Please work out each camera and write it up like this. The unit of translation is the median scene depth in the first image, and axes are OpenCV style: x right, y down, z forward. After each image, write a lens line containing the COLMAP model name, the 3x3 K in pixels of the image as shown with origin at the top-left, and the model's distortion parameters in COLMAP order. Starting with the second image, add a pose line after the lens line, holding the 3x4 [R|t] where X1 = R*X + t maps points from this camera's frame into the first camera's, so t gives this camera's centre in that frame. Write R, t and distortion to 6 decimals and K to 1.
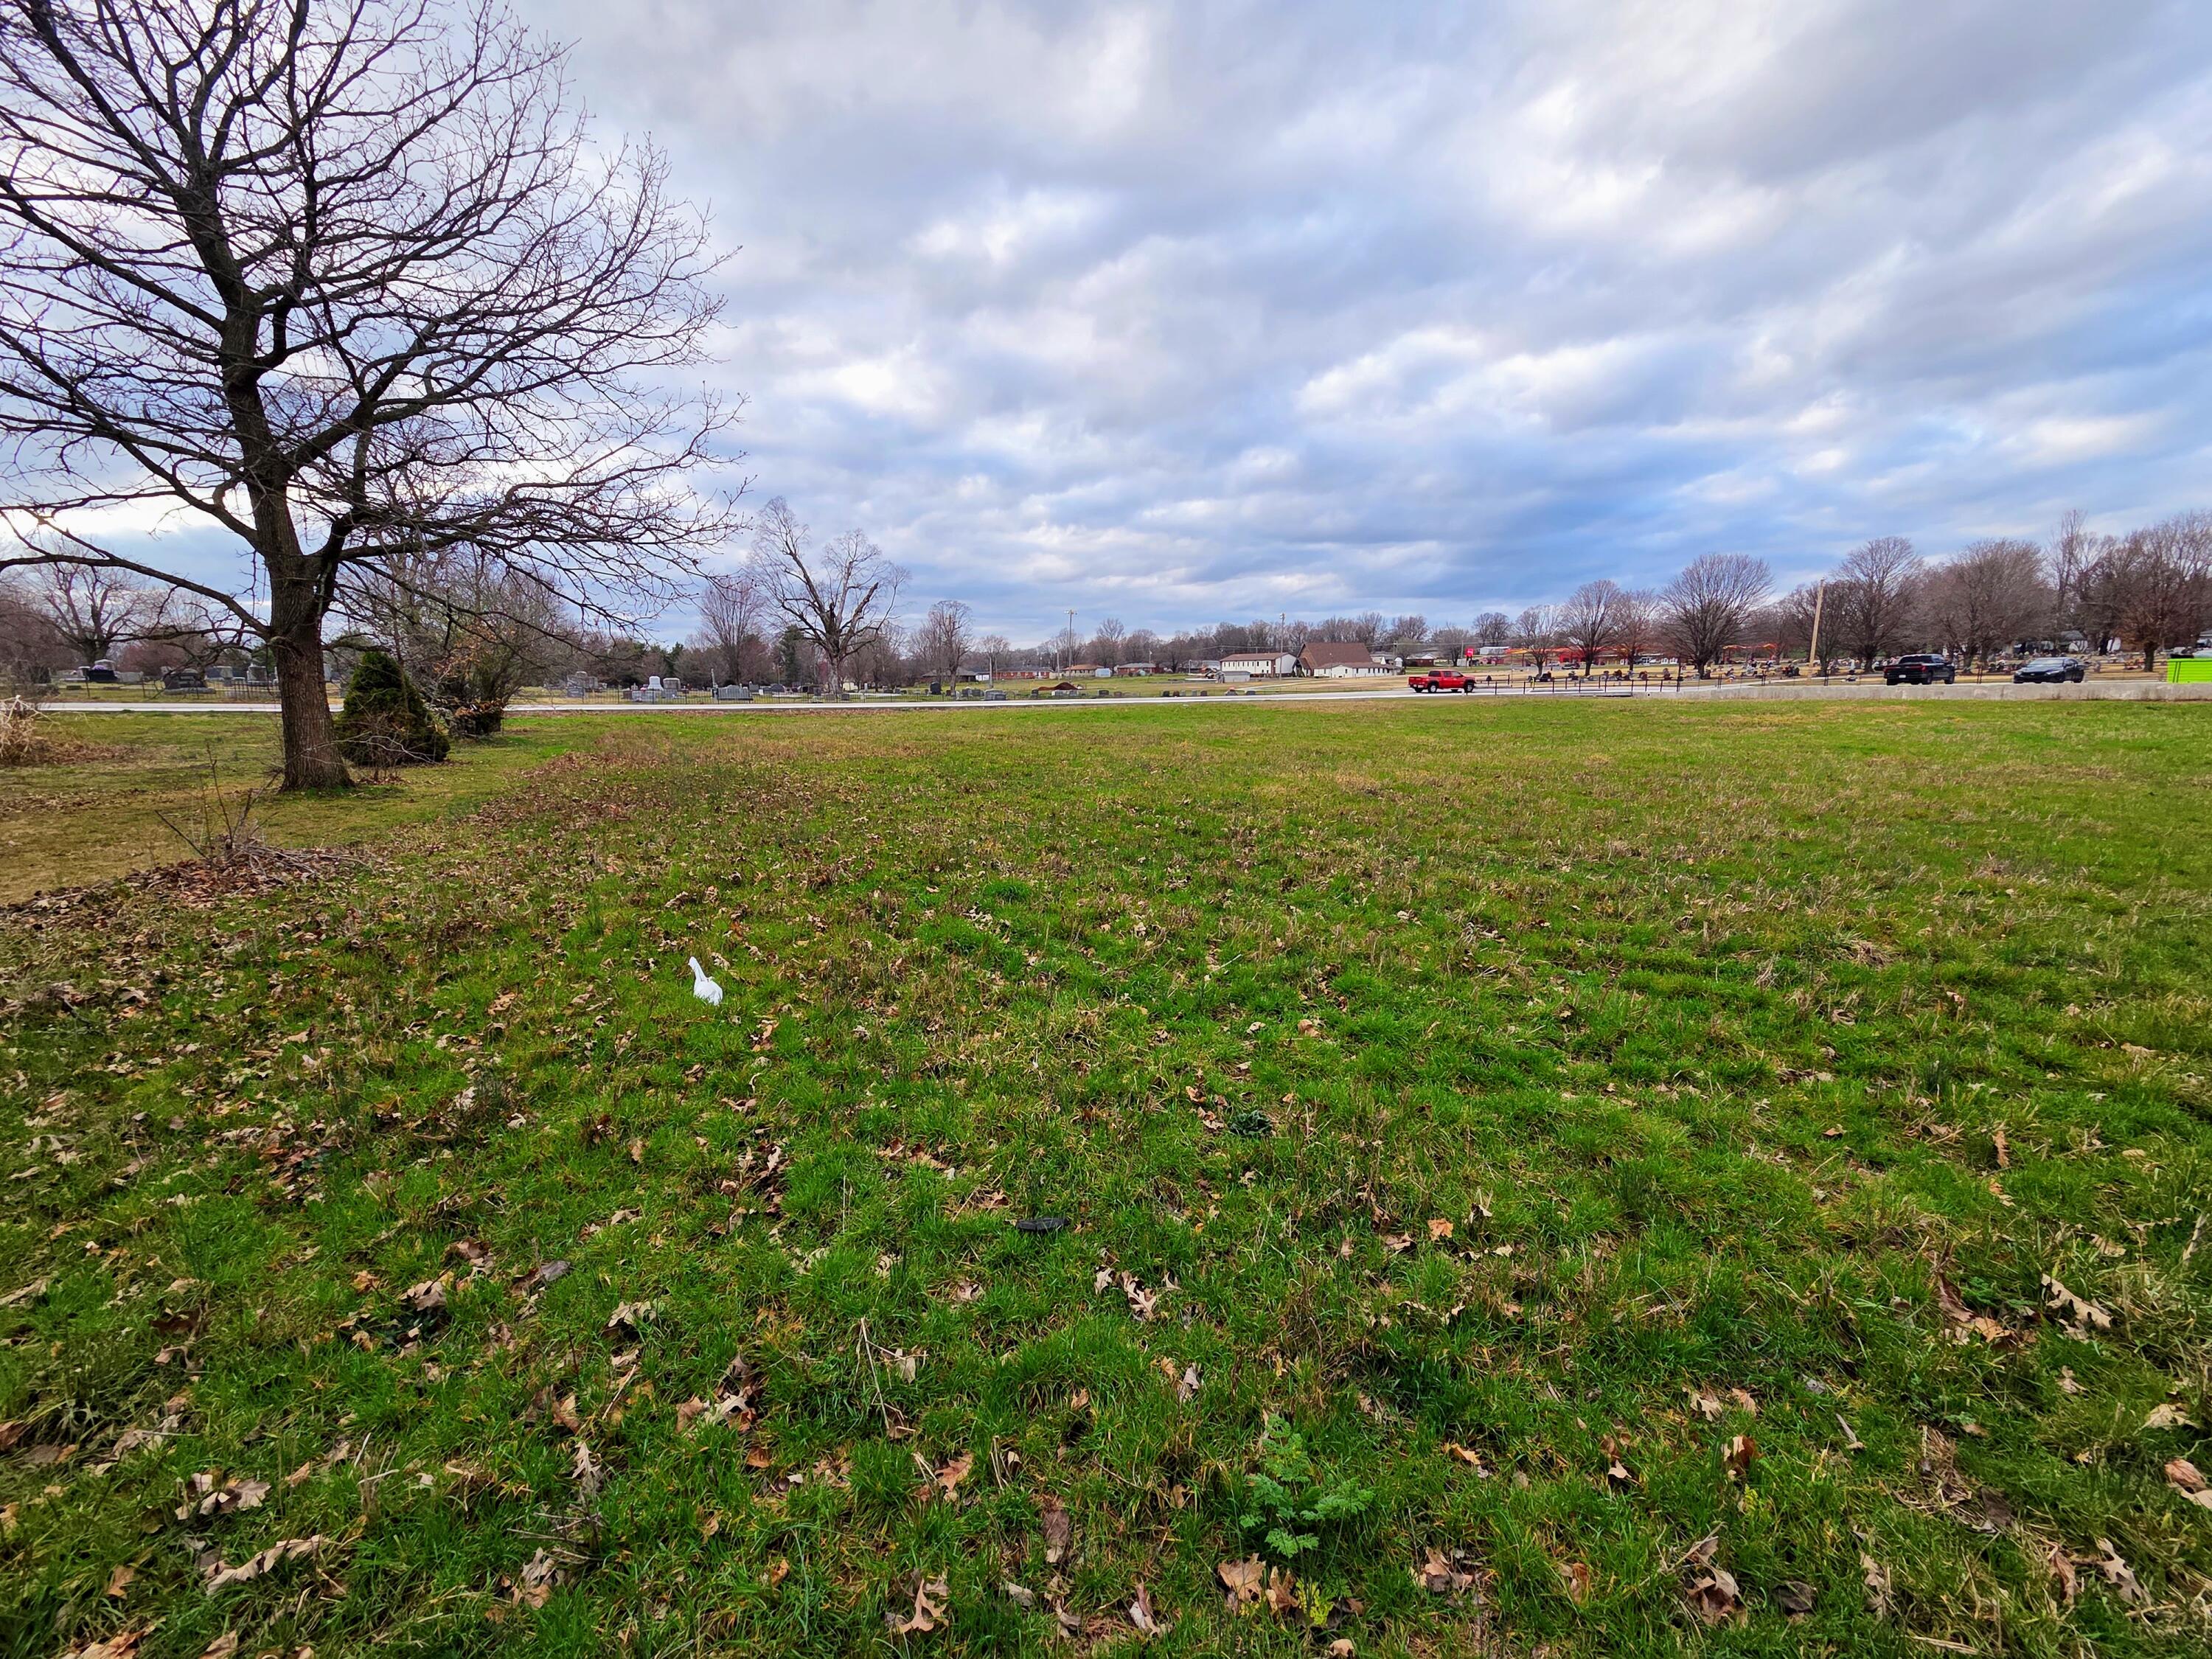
lens RADIAL K [[894.6, 0, 1102.4], [0, 894.6, 794.4], [0, 0, 1]] dist [0.008545, -0.001277]
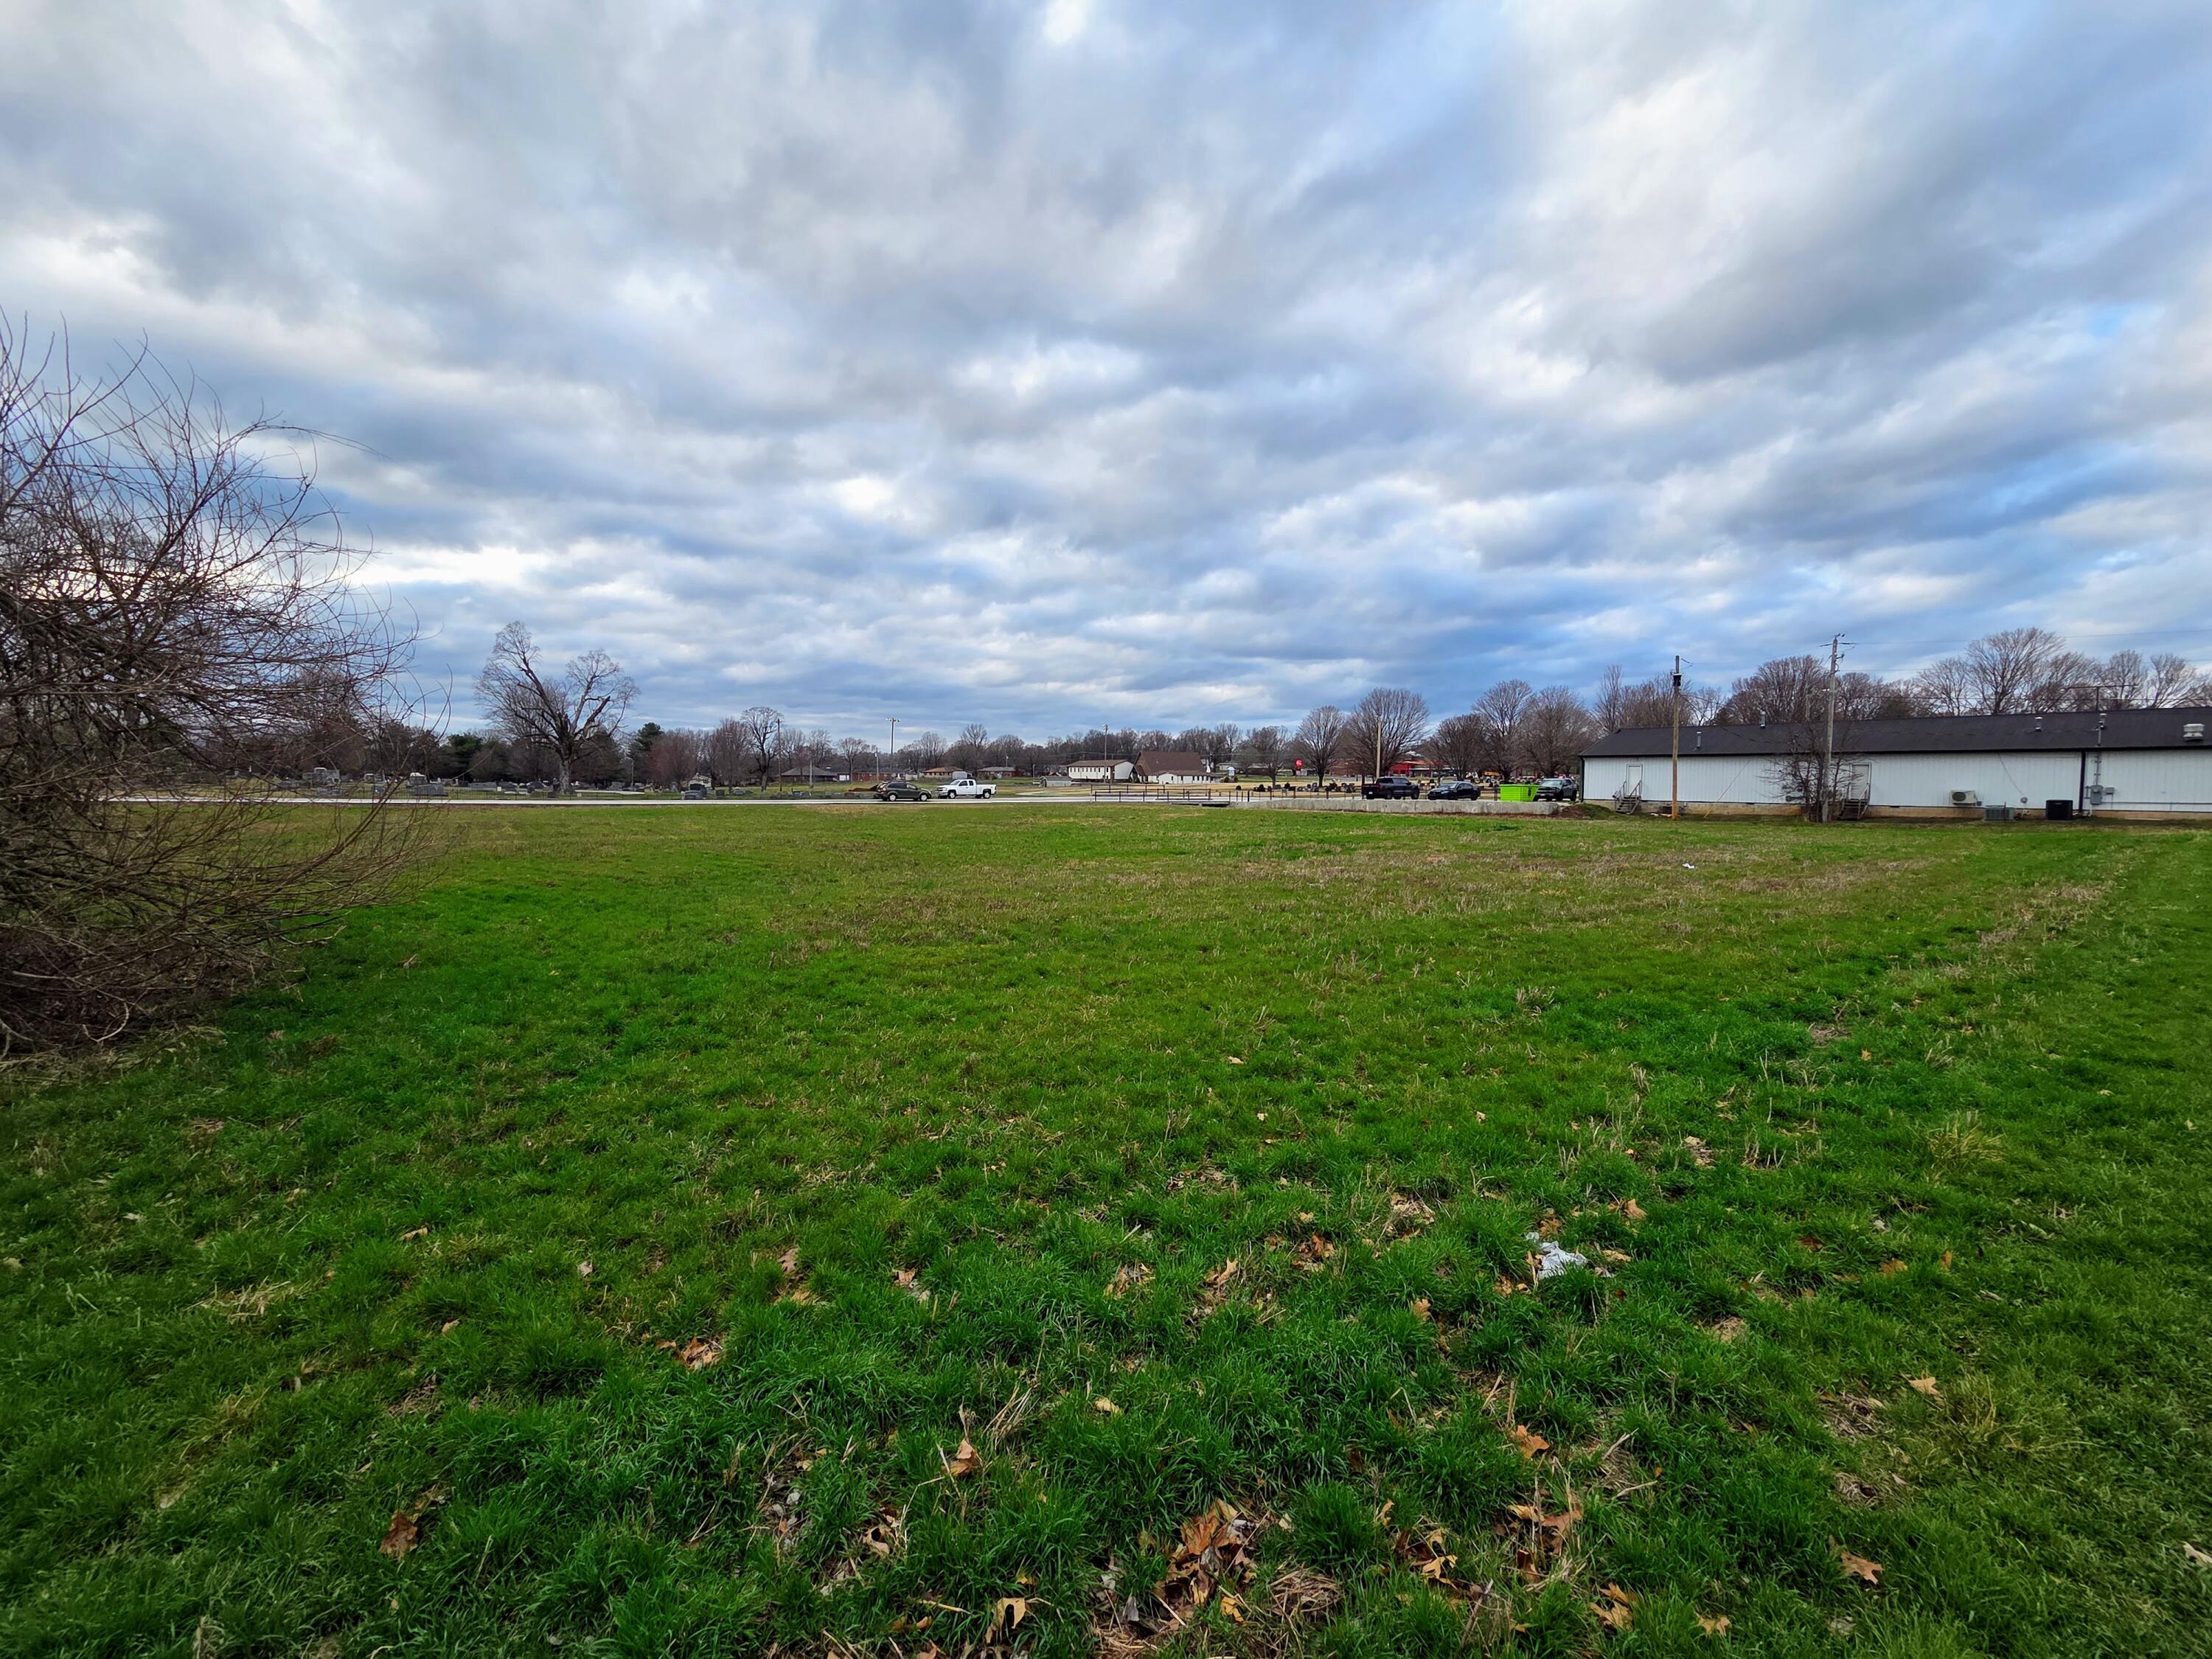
lens RADIAL K [[894.6, 0, 1053.2], [0, 894.6, 815.2], [0, 0, 1]] dist [0.008545, -0.001277]
pose [[0.994200, 0.012658, 0.106800, -0.147897], [-0.002762, 0.995727, -0.092304, 0.010921], [-0.107512, 0.091474, 0.989987, -0.027905]]
